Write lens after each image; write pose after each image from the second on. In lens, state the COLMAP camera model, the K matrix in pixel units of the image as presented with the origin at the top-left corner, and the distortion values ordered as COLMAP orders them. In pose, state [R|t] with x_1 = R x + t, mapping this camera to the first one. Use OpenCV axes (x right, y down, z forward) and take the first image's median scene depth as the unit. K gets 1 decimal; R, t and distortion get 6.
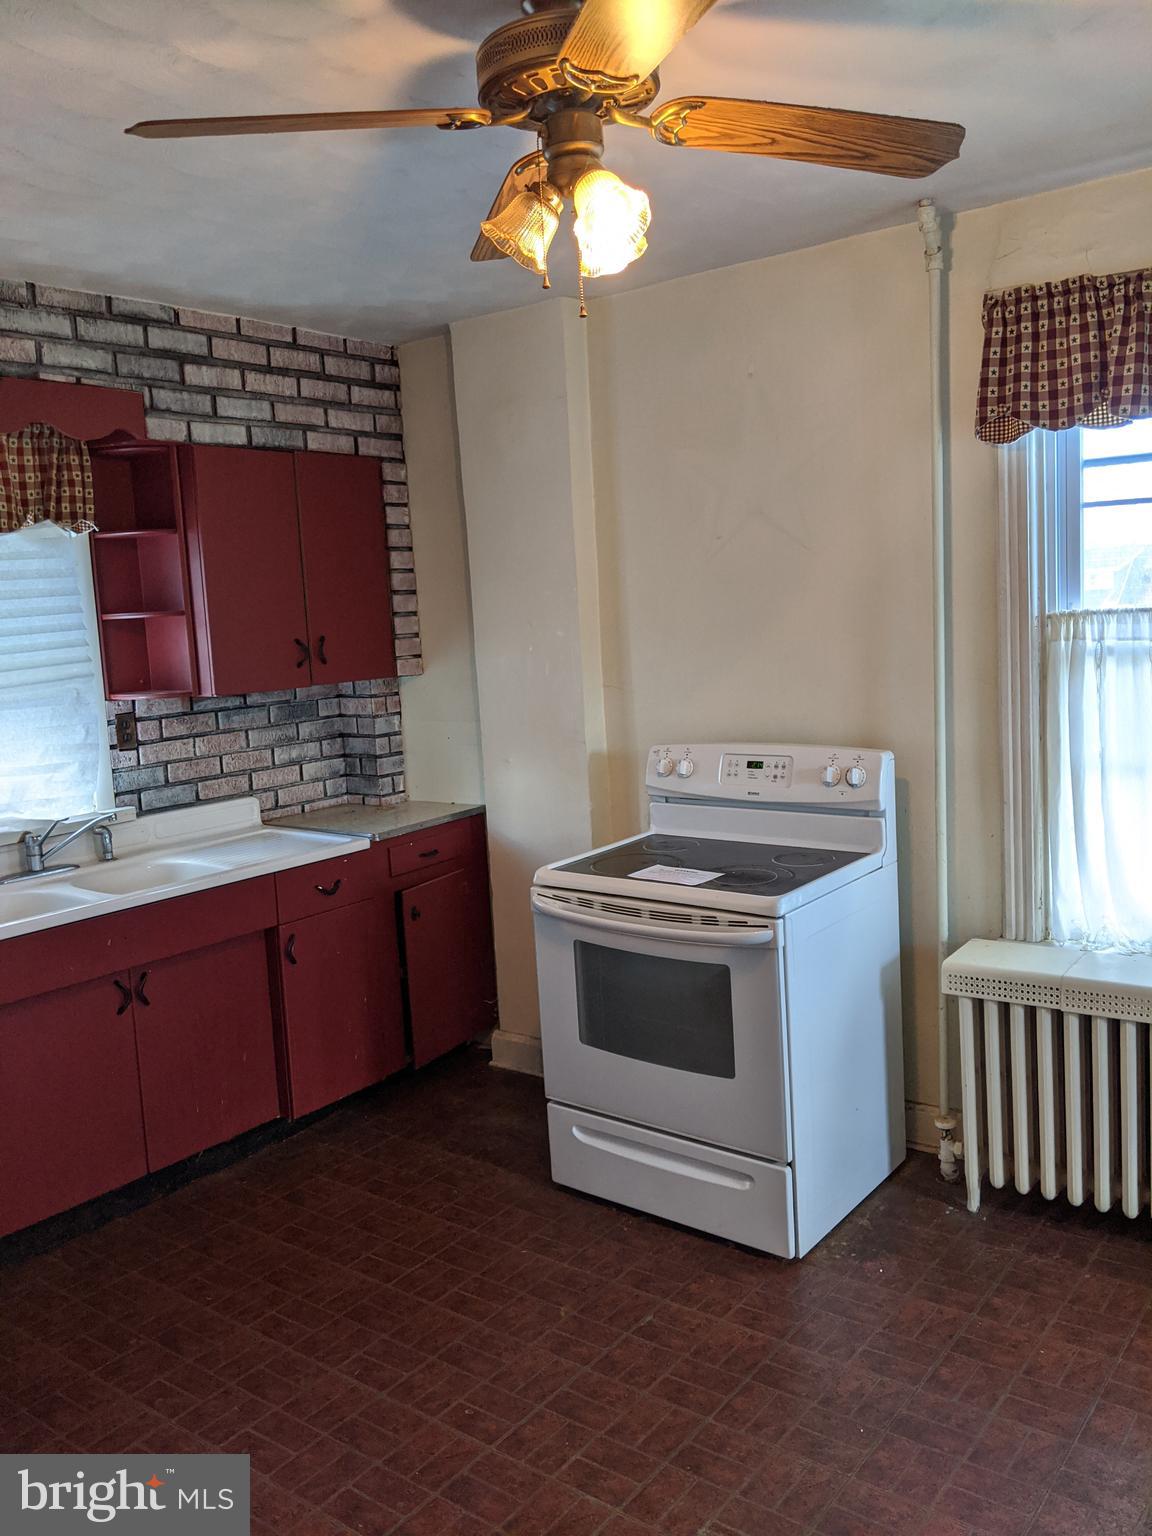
lens RADIAL K [[1230.3, 0, 582.0], [0, 1230.3, 760.4], [0, 0, 1]] dist [0.033933, -0.059378]
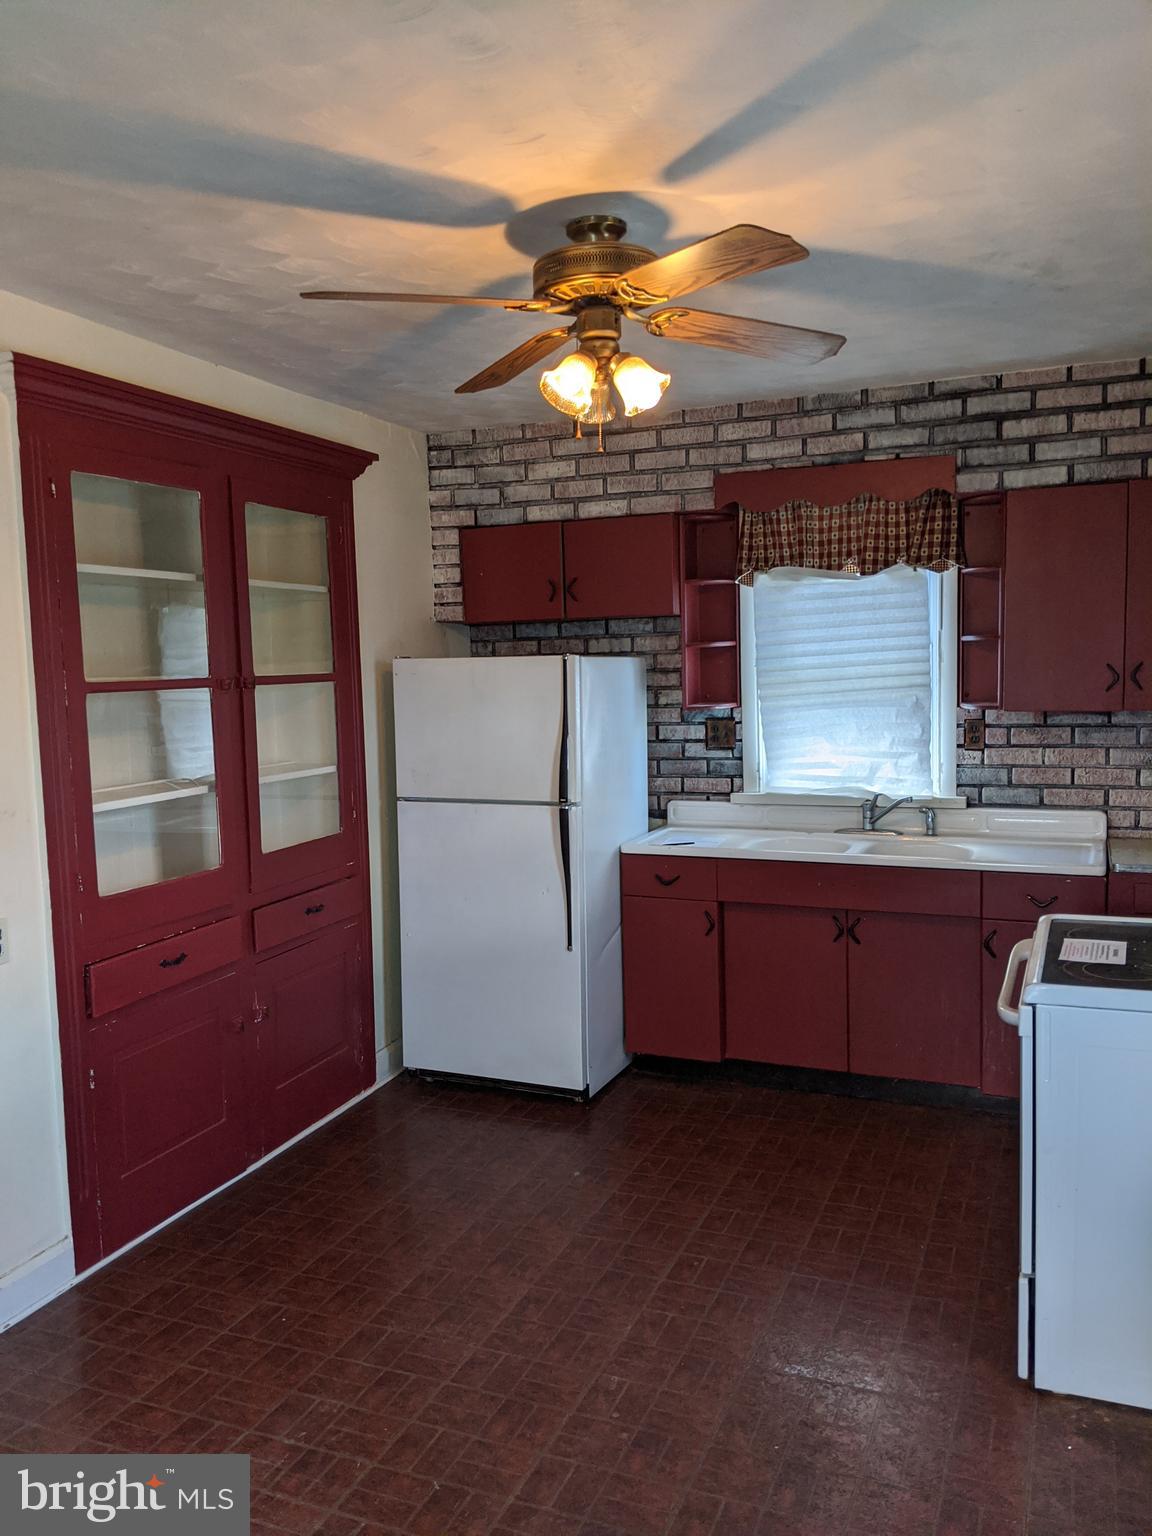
lens RADIAL K [[1230.3, 0, 579.4], [0, 1230.3, 776.7], [0, 0, 1]] dist [0.033933, -0.059378]
pose [[0.264248, 0.136543, -0.954740, 0.704684], [-0.114506, 0.987367, 0.109517, -0.073294], [0.957633, 0.080384, 0.276545, 0.322798]]
